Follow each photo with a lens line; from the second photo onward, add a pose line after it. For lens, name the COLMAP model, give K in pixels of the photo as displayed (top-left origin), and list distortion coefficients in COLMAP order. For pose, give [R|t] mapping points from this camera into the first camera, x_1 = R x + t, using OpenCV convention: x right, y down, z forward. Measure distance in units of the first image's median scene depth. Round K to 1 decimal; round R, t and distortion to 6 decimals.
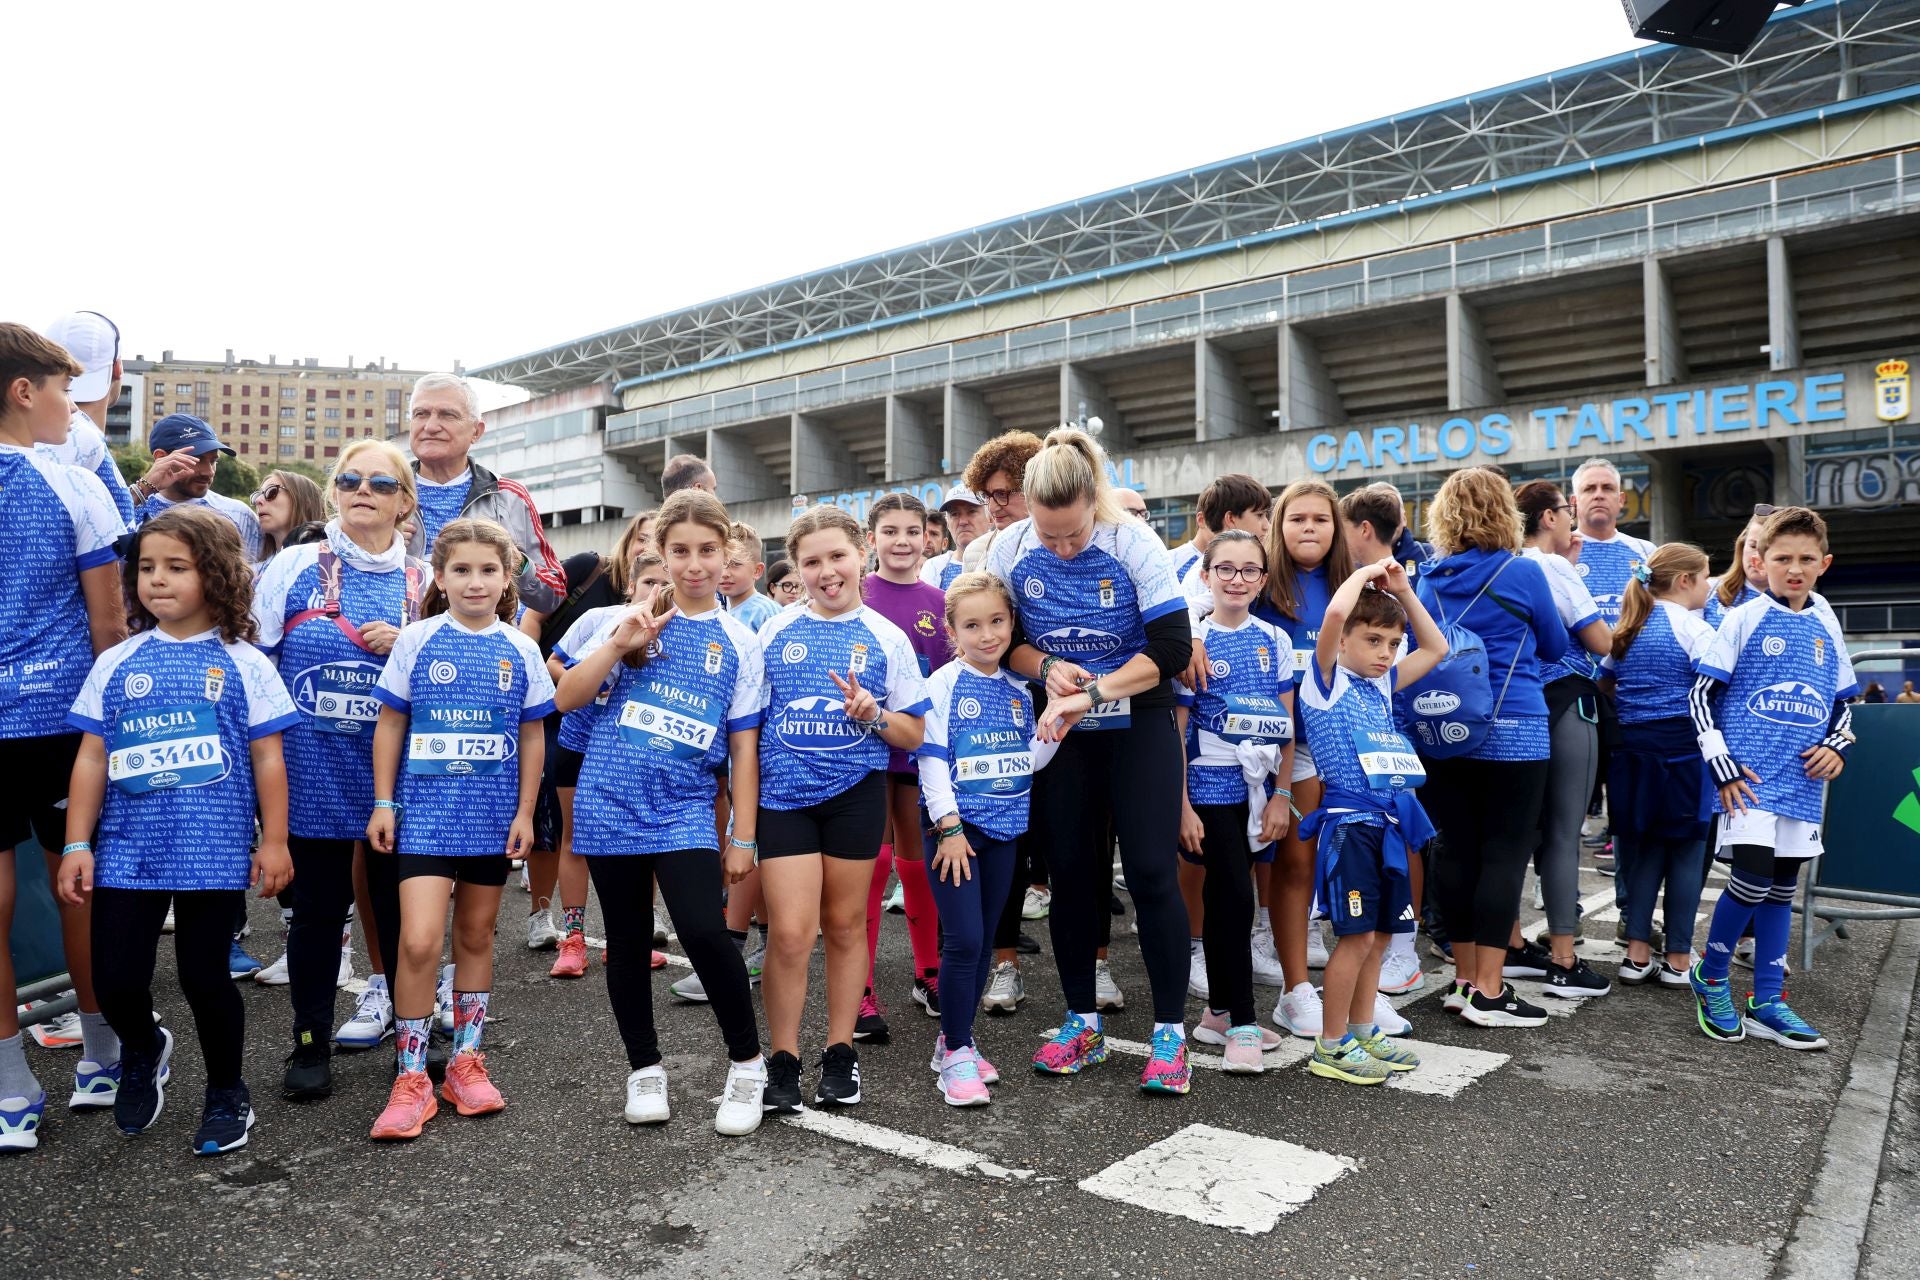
lens RADIAL K [[1327.3, 0, 973.5], [0, 1327.3, 649.1], [0, 0, 1]] dist [-0.097546, 0.071638]
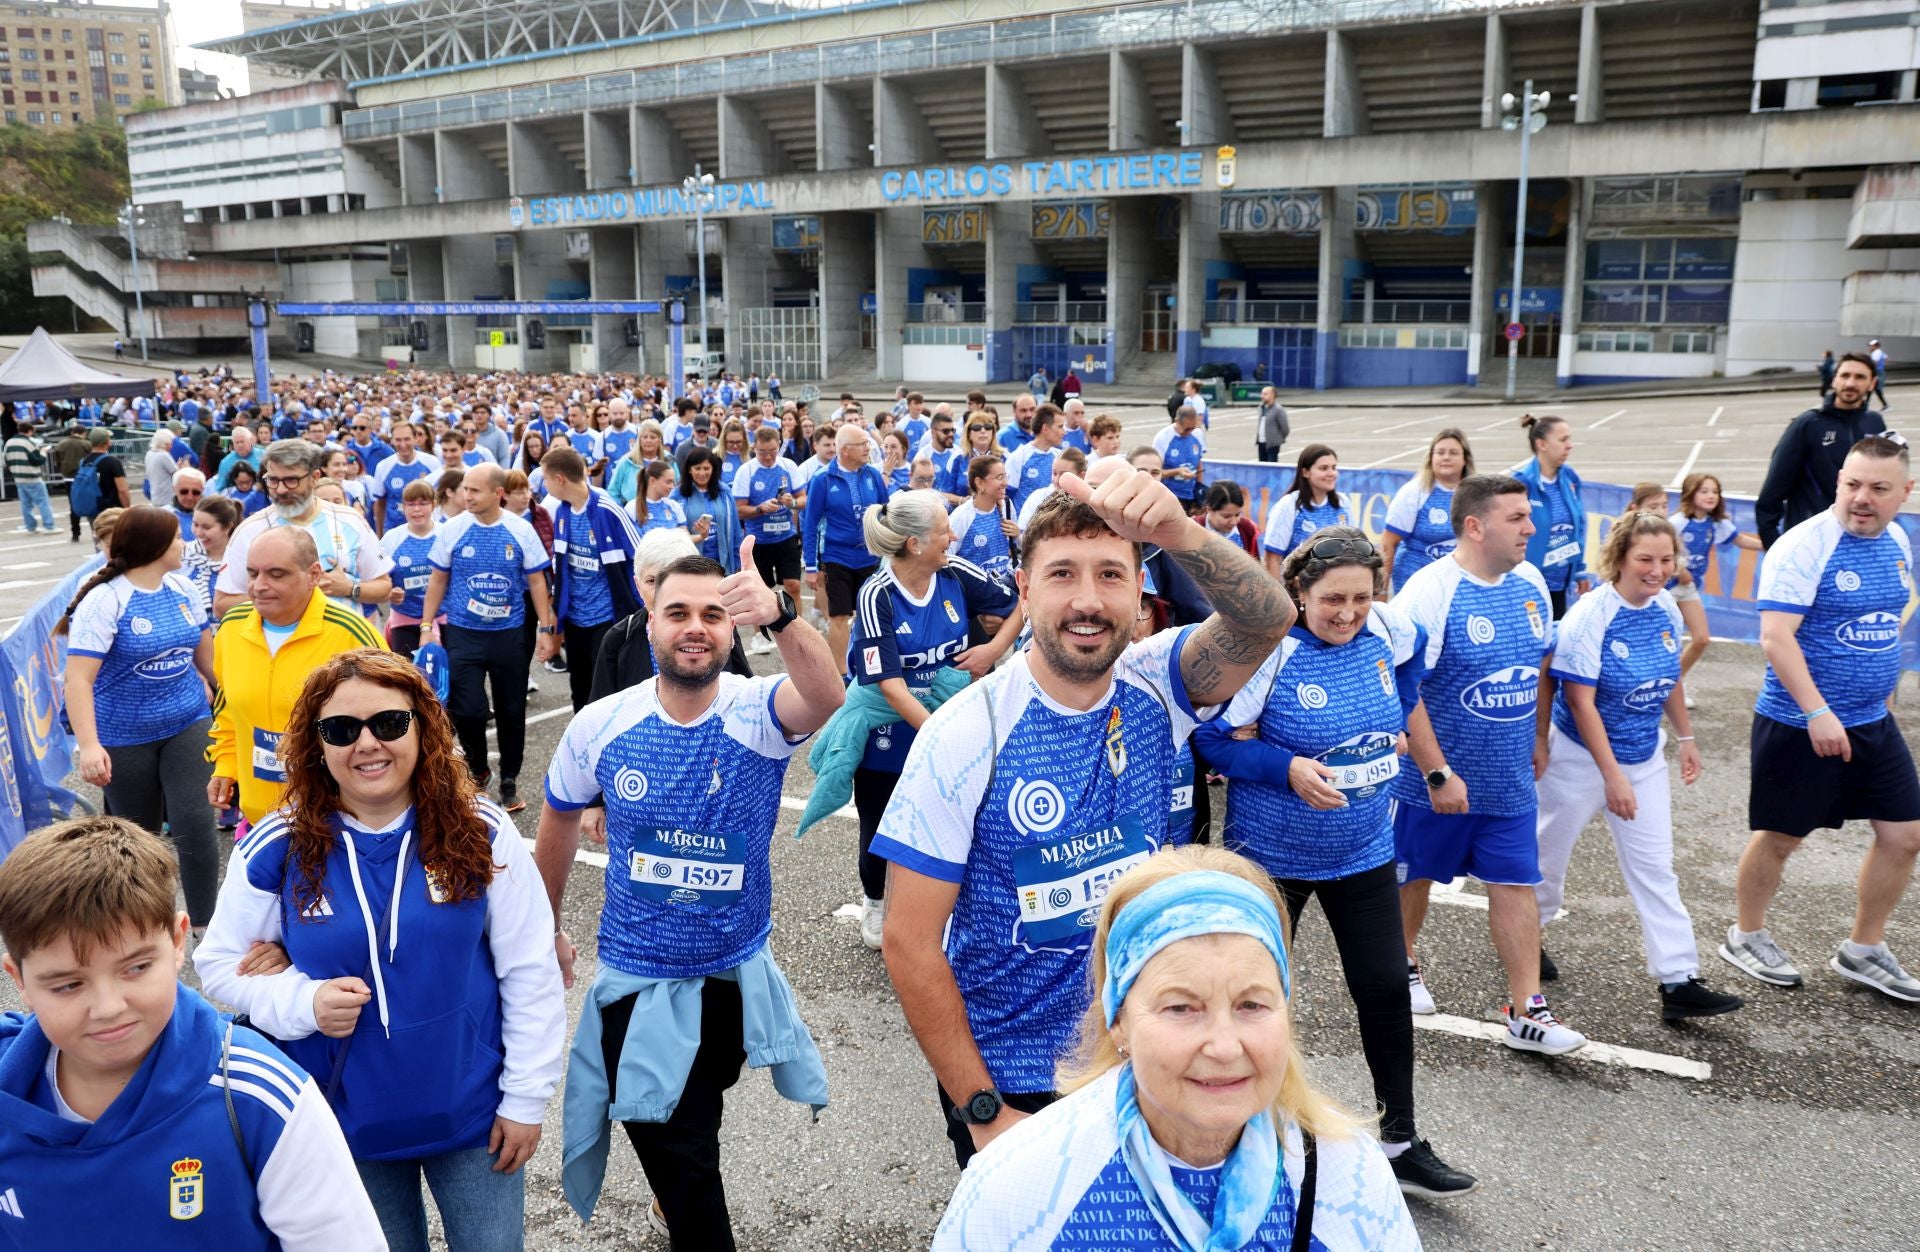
lens RADIAL K [[1395.2, 0, 964.2], [0, 1395.2, 607.0], [0, 0, 1]] dist [-0.097595, 0.068423]
pose [[0.989399, -0.035244, 0.140882, 0.071046], [0.001363, 0.972314, 0.233674, -0.034404], [-0.145217, -0.231005, 0.962054, -0.304990]]
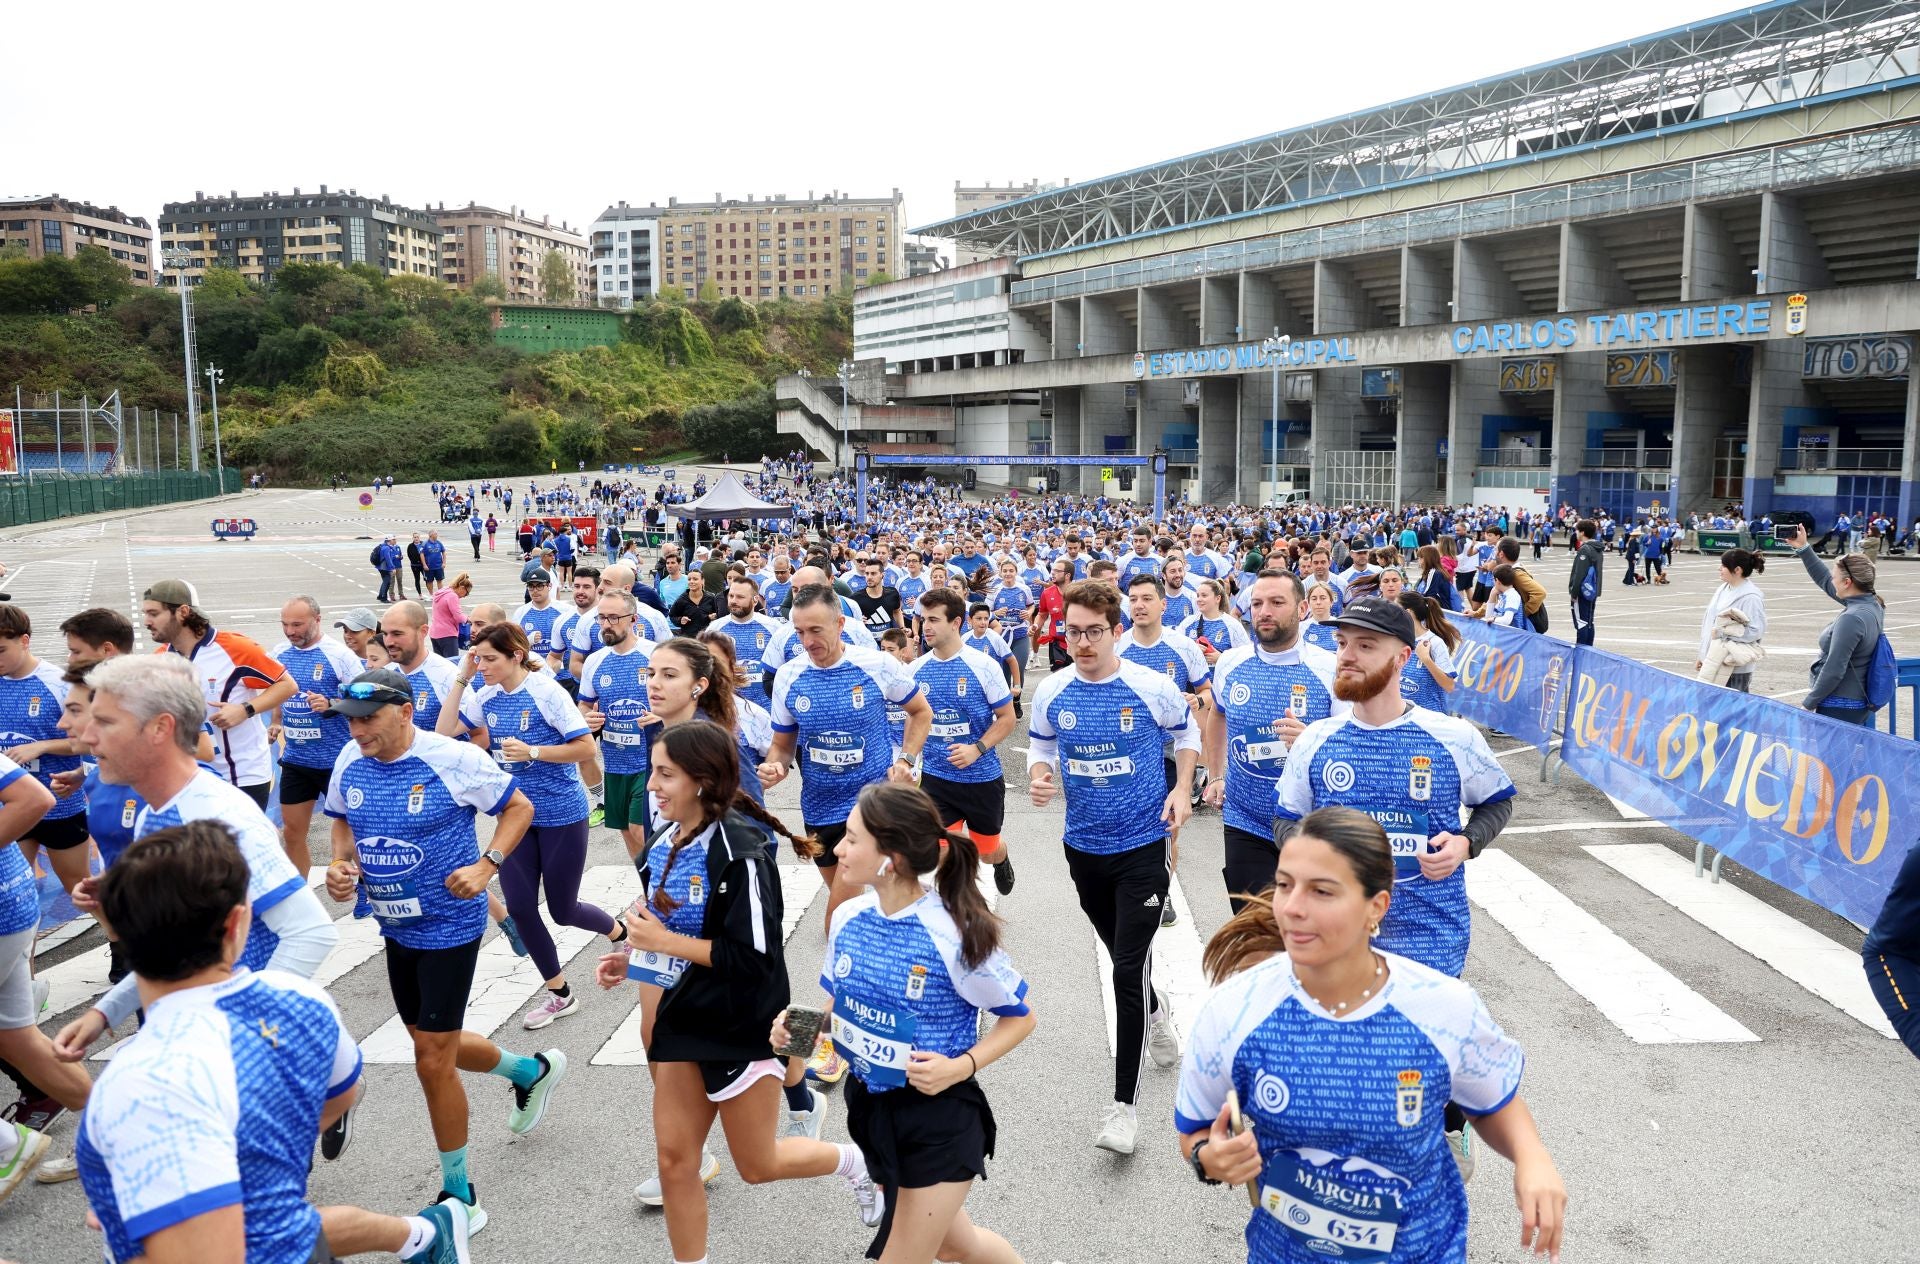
lens RADIAL K [[1356.0, 0, 1000.9], [0, 1356.0, 641.5], [0, 0, 1]] dist [-0.097539, 0.073508]
pose [[0.956100, 0.035734, -0.290855, 0.128934], [0.013824, 0.985932, 0.166574, -0.042354], [0.292716, -0.163282, 0.942155, -0.375307]]
